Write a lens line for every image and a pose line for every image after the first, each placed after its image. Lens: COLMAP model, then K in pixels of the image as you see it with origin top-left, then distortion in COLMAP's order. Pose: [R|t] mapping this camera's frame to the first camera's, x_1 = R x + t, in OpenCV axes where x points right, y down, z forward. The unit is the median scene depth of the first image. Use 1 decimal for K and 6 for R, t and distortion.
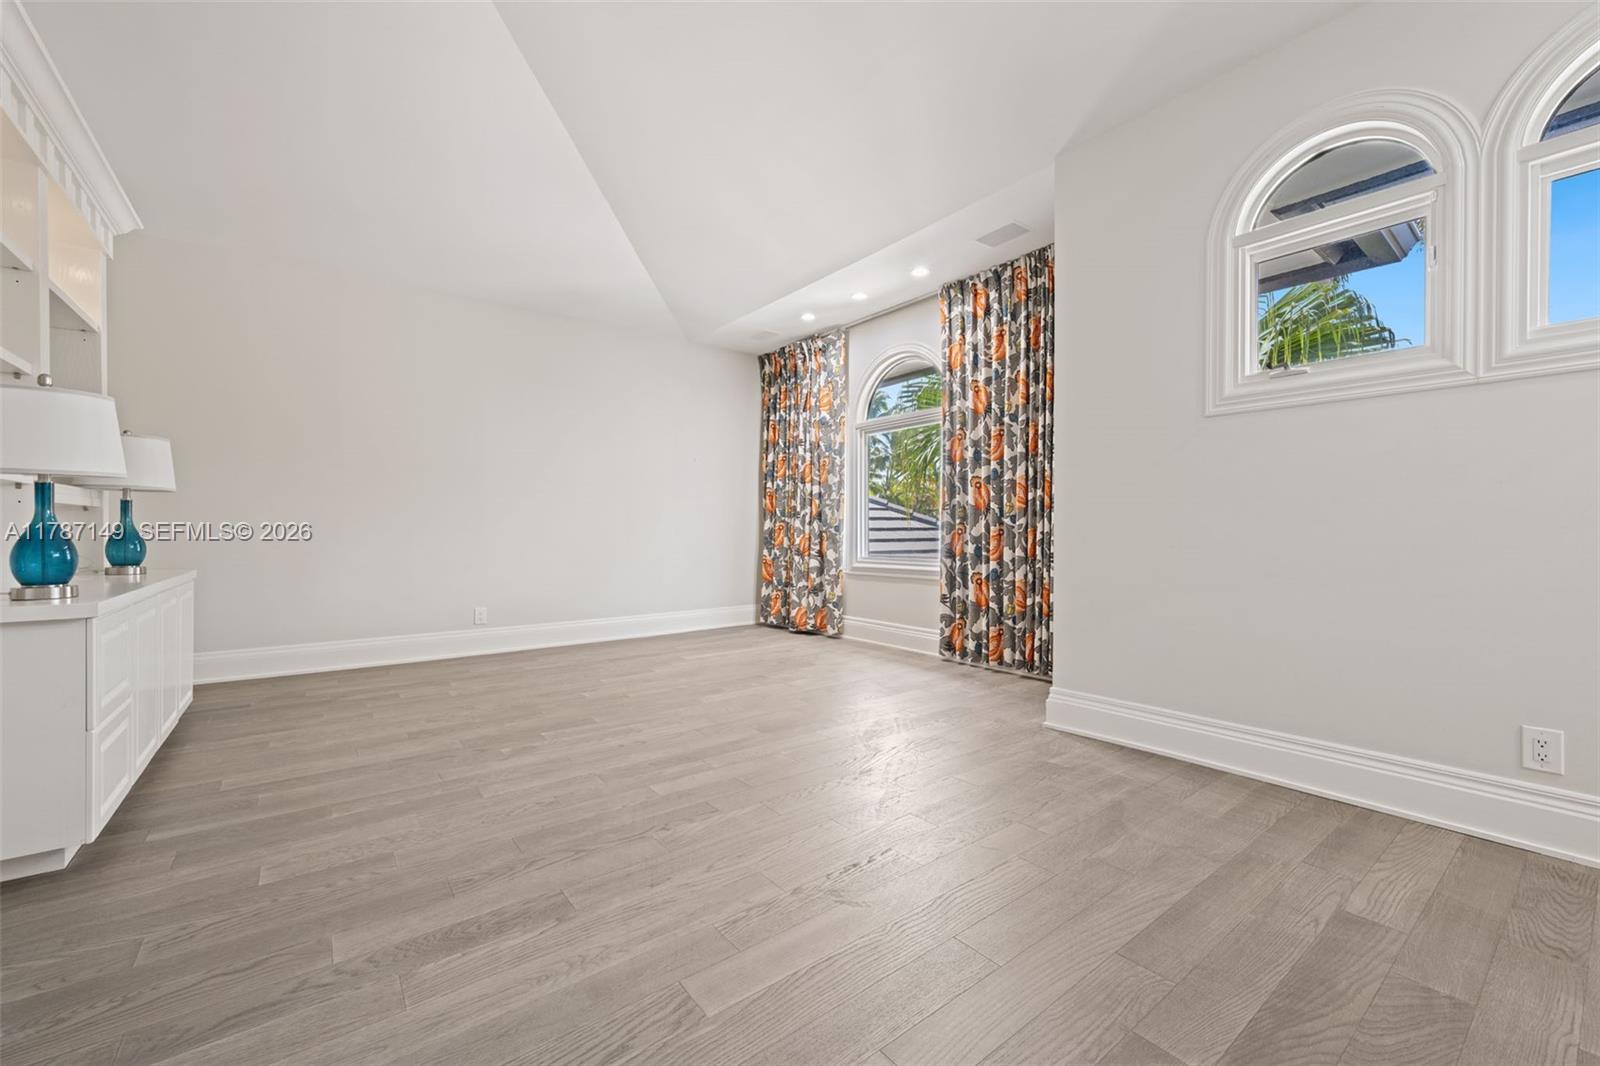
lens RADIAL K [[639.4, 0, 799.6], [0, 639.4, 534.6], [0, 0, 1]] dist [-0.000654, 0.000454]
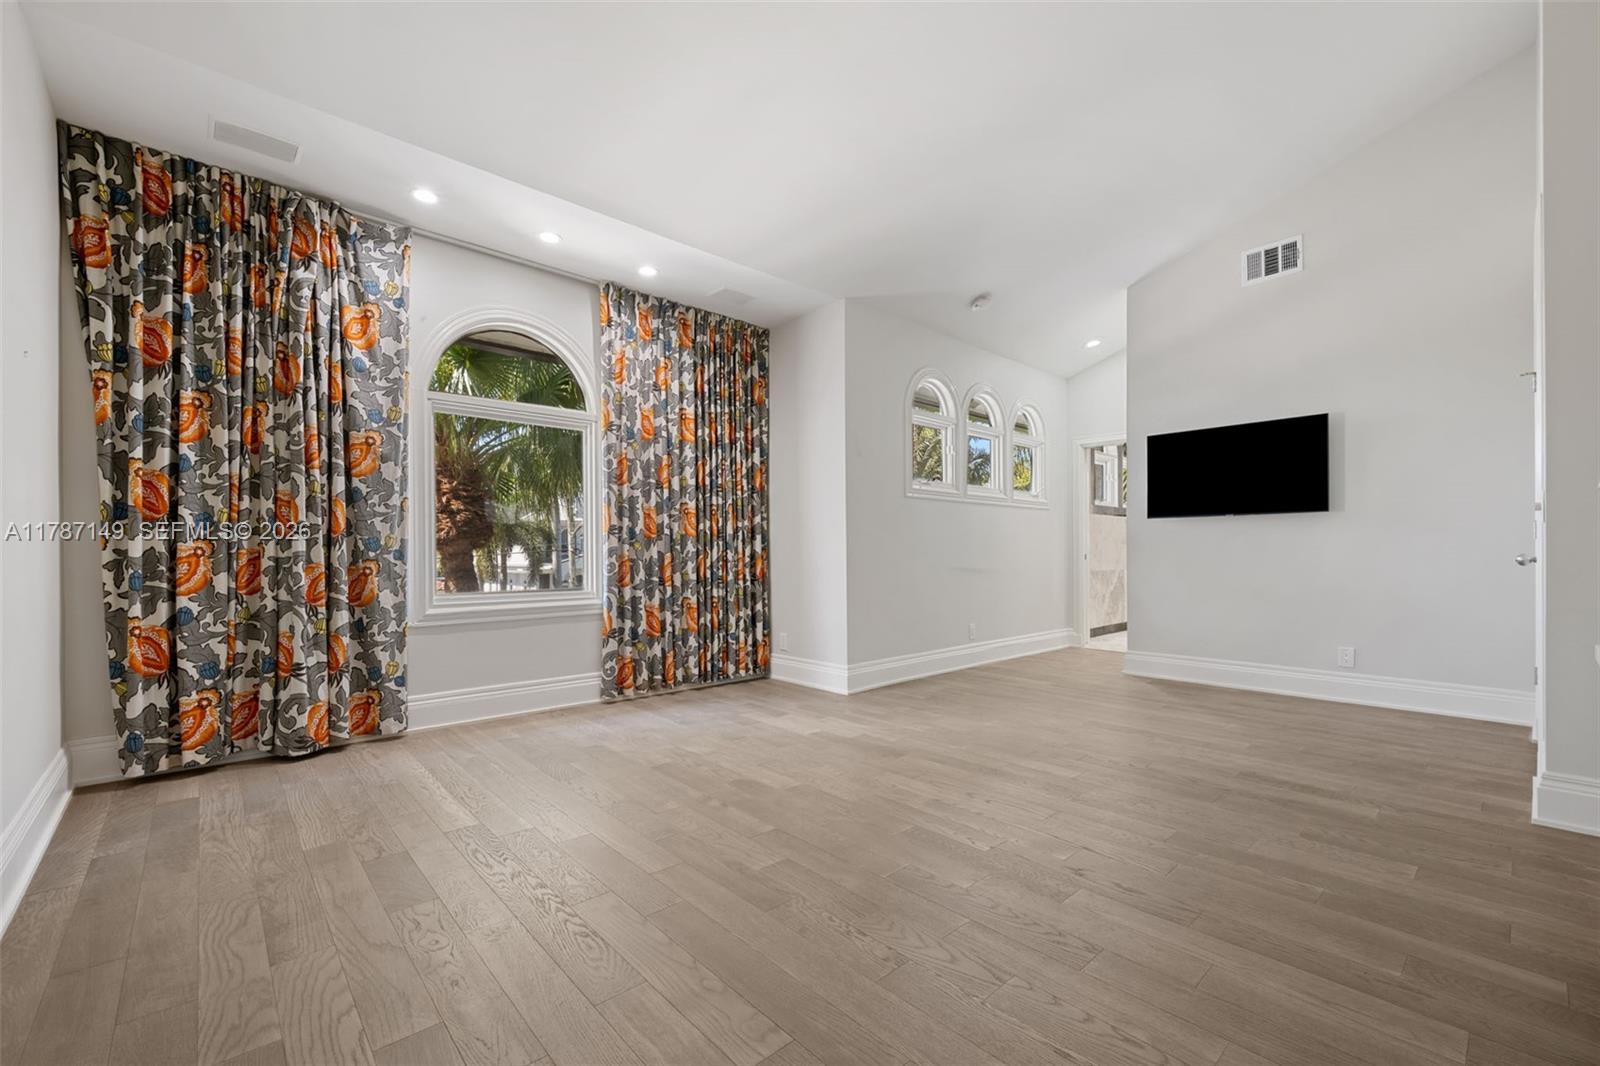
lens RADIAL K [[666.9, 0, 793.5], [0, 666.9, 558.8], [0, 0, 1]] dist [0.002818, 0.000095]
pose [[-0.080725, -0.004385, 0.996727, -0.714564], [0.003317, 0.999984, 0.004668, -0.008794], [-0.996731, 0.003683, -0.080709, 0.810248]]
